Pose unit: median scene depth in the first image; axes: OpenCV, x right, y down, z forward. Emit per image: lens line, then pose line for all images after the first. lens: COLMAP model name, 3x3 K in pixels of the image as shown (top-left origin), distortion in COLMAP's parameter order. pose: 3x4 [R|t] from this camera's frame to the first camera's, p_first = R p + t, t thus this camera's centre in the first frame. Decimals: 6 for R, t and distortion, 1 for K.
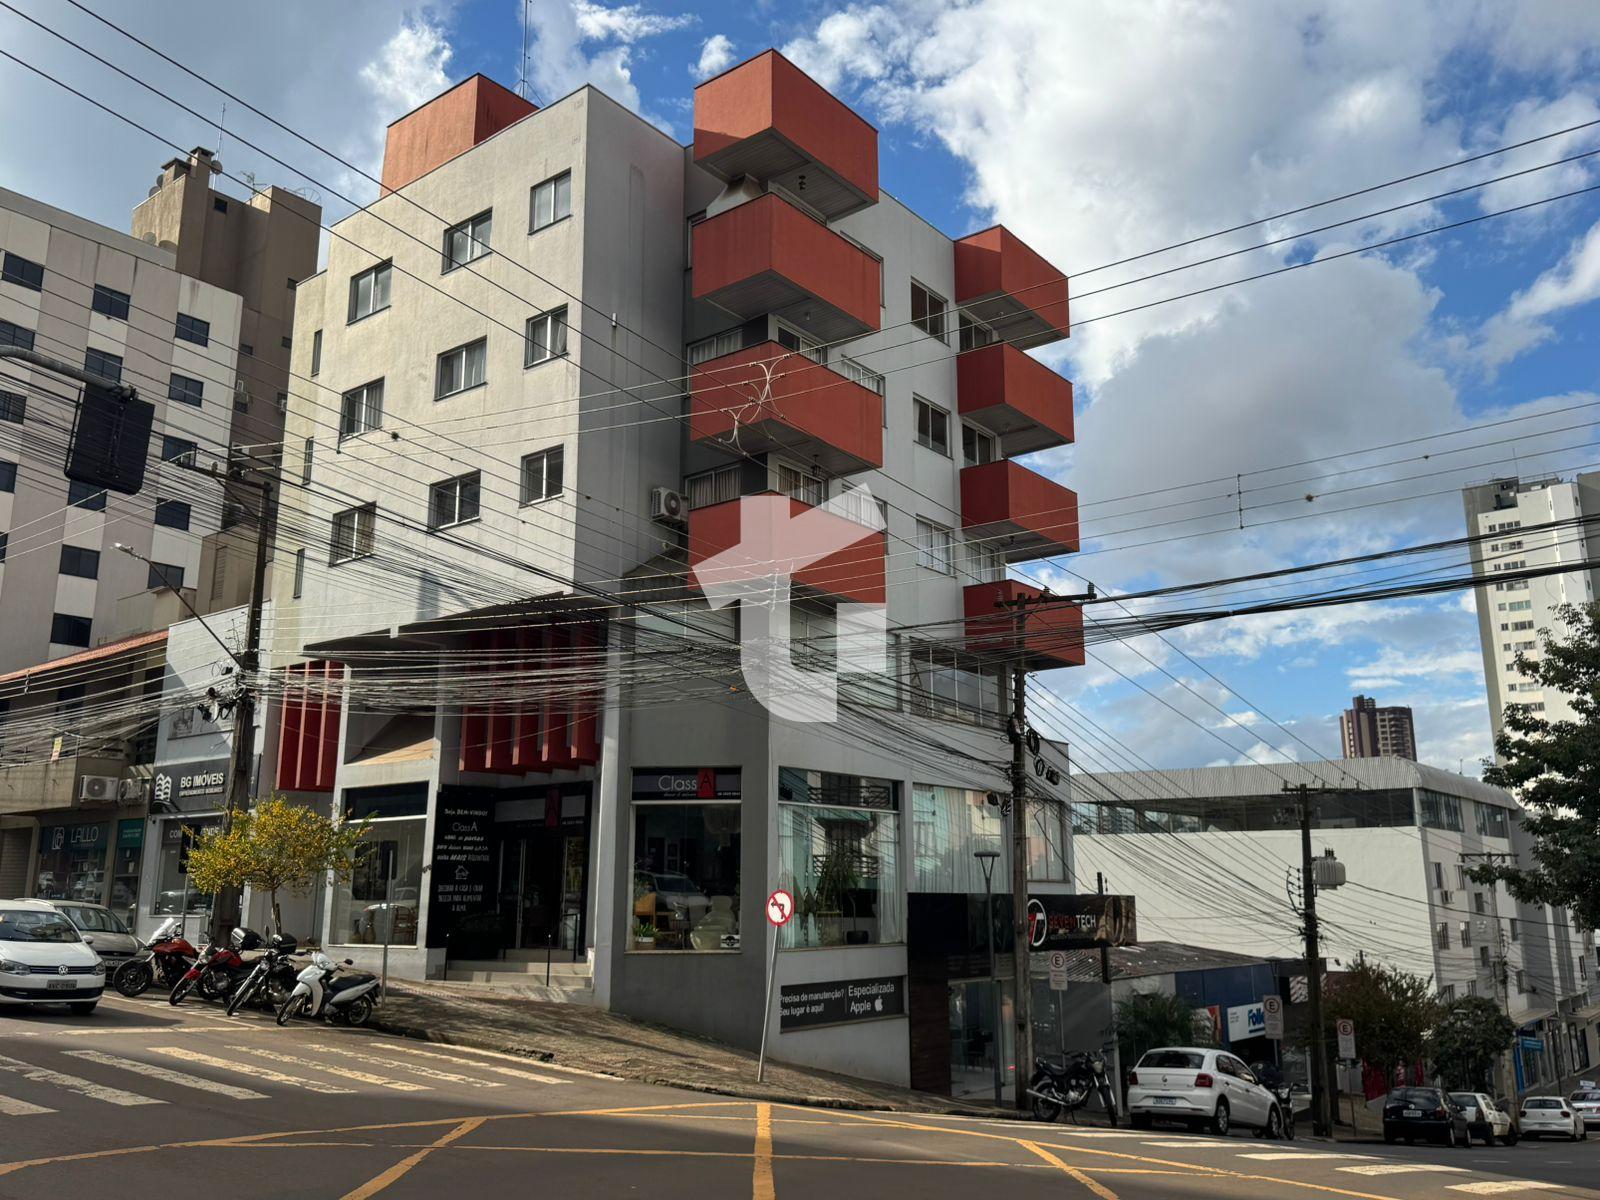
lens RADIAL K [[1294.1, 0, 802.6], [0, 1294.1, 567.8], [0, 0, 1]] dist [0.149820, -0.241748]
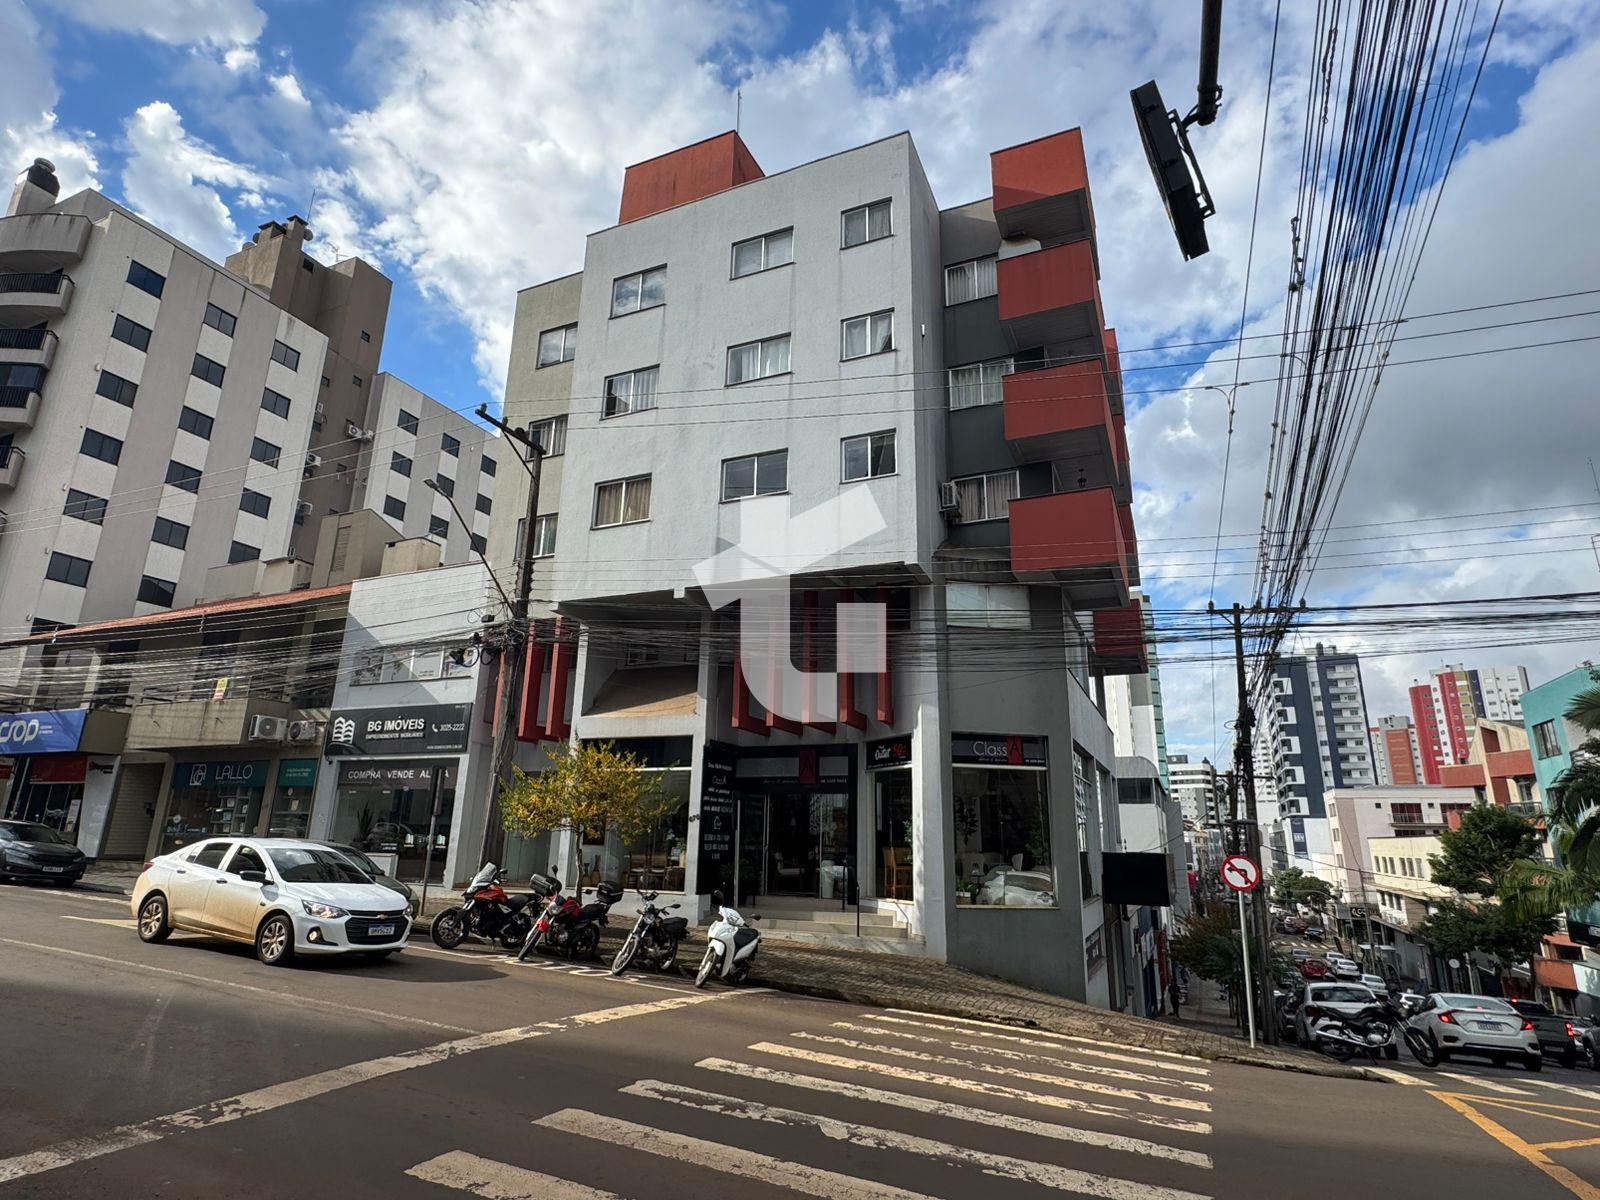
lens RADIAL K [[853.5, 0, 799.3], [0, 853.5, 578.4], [0, 0, 1]] dist [0.003182, -0.000604]
pose [[0.967809, 0.092149, 0.234209, -0.370405], [-0.080305, 0.994985, -0.059634, 0.068860], [-0.238529, 0.038906, 0.970356, 0.297031]]
